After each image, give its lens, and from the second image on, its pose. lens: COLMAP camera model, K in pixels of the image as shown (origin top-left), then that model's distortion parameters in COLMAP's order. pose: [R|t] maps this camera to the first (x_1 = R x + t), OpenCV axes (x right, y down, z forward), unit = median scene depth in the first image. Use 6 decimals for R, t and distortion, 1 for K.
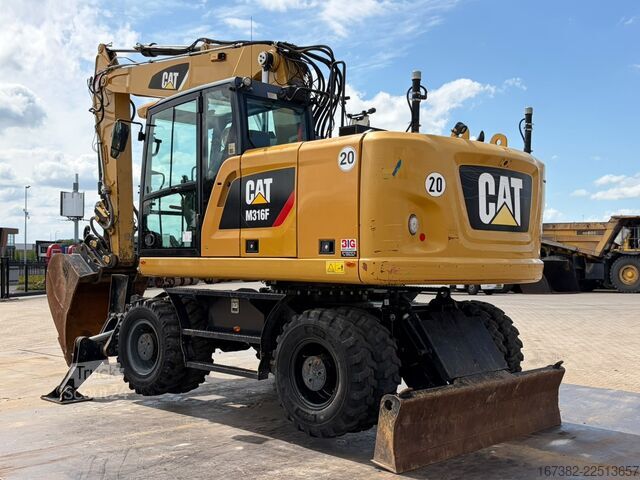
lens RADIAL K [[785.3, 0, 318.6], [0, 785.3, 291.0], [0, 0, 1]] dist [-0.000436, -0.044707]
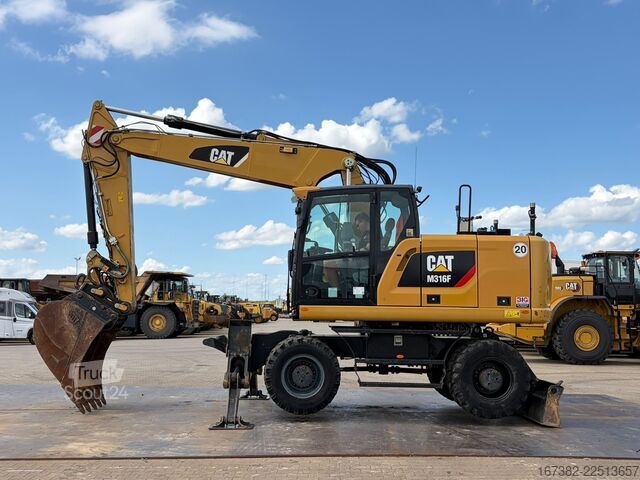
lens RADIAL K [[792.3, 0, 273.7], [0, 792.3, 238.6], [0, 0, 1]] dist [0.089413, -0.009208]
pose [[0.746973, 0.066611, 0.661509, -1.206183], [0.018774, 0.992458, -0.121135, 0.005734], [-0.664589, 0.102904, 0.740089, 0.060488]]
